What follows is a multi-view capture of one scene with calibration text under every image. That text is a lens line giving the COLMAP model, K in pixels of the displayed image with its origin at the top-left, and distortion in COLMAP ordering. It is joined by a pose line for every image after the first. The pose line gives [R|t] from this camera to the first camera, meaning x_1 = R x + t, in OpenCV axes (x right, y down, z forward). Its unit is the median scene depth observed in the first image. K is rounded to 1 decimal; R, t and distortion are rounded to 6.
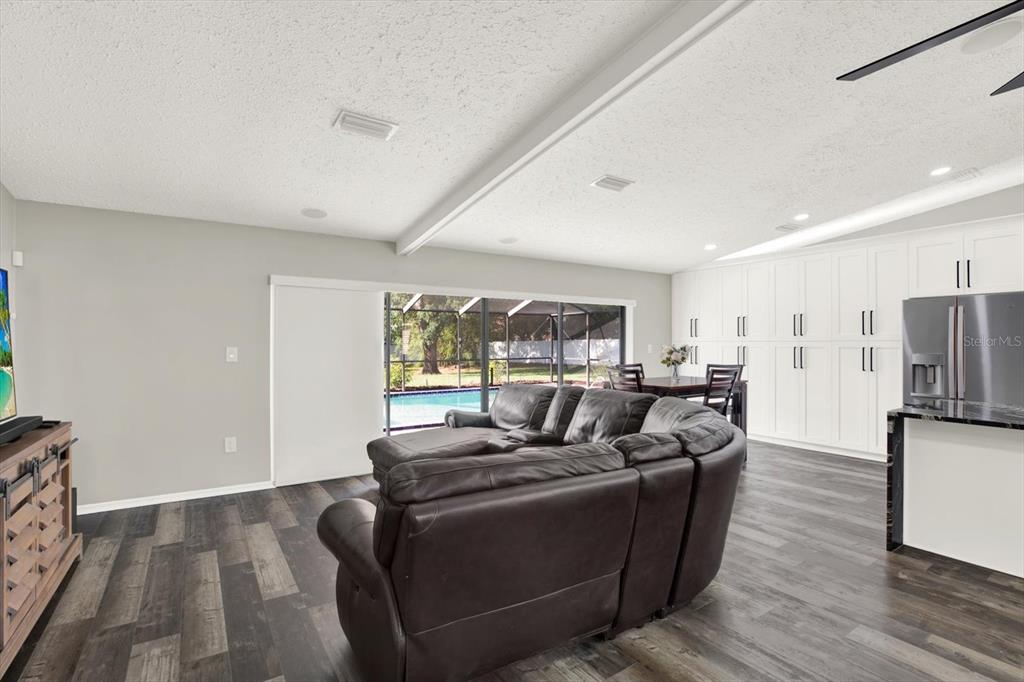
lens RADIAL K [[483.1, 0, 512.0], [0, 483.1, 341.0], [0, 0, 1]] dist [-0.038712, 0.009996]
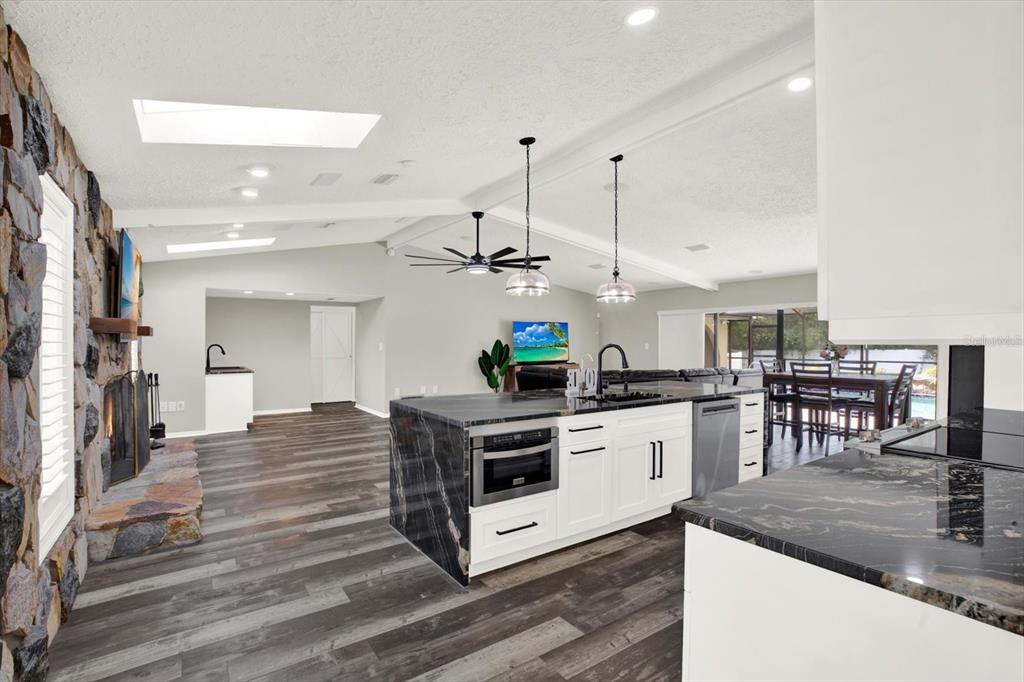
lens RADIAL K [[483.1, 0, 512.0], [0, 483.1, 341.0], [0, 0, 1]] dist [-0.038712, 0.009996]
pose [[0.004894, -0.008092, -0.999955, 1.836485], [0.003296, 0.999962, -0.008076, 0.018582], [0.999983, -0.003256, 0.004921, 0.310282]]
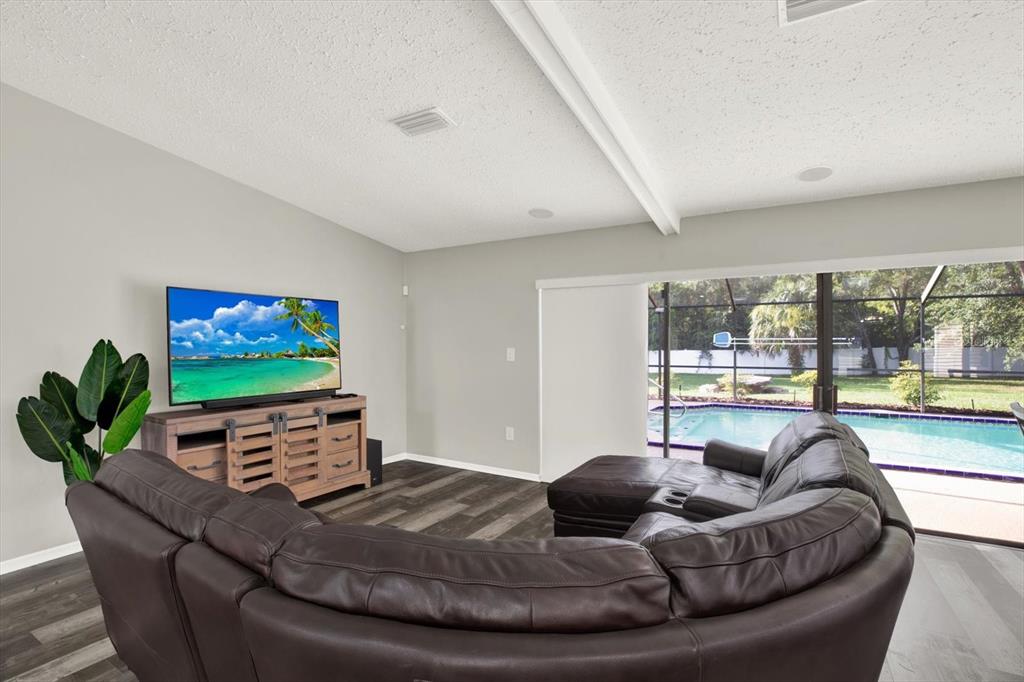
lens RADIAL K [[483.1, 0, 512.0], [0, 483.1, 341.0], [0, 0, 1]] dist [-0.038712, 0.009996]
pose [[0.408380, -0.007856, -0.912778, 0.464195], [0.006440, 0.999963, -0.005725, 0.003279], [0.912789, -0.003541, 0.408415, 0.534024]]
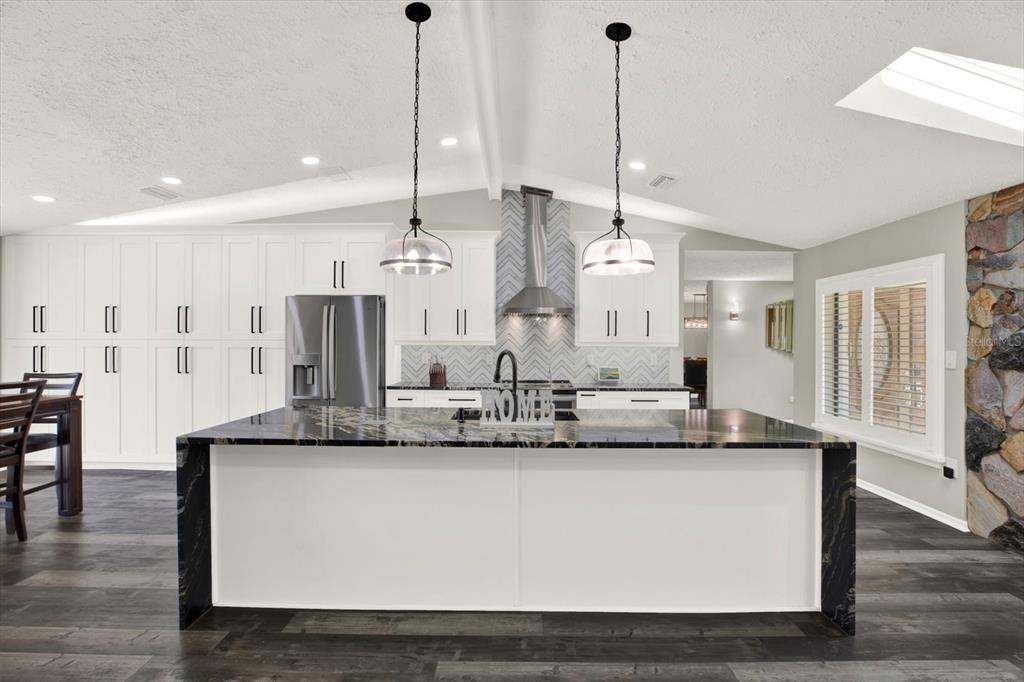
lens RADIAL K [[483.1, 0, 512.0], [0, 483.1, 341.0], [0, 0, 1]] dist [-0.038712, 0.009996]
pose [[0.558009, 0.003852, 0.829826, 0.351042], [-0.005431, 0.999985, -0.000991, 0.000156], [-0.829817, -0.003954, 0.558021, 0.129610]]
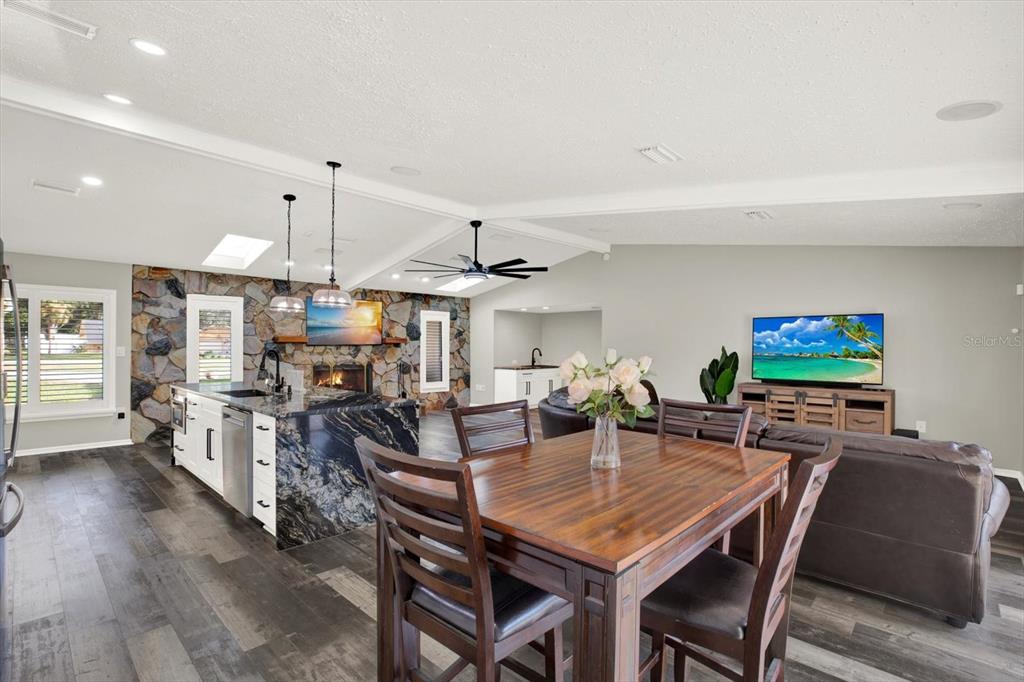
lens RADIAL K [[483.1, 0, 512.0], [0, 483.1, 341.0], [0, 0, 1]] dist [-0.038712, 0.009996]
pose [[-0.977586, -0.009349, -0.210329, 0.598553], [-0.007240, 0.999916, -0.010791, 0.002330], [0.210413, -0.009026, -0.977571, 1.688487]]
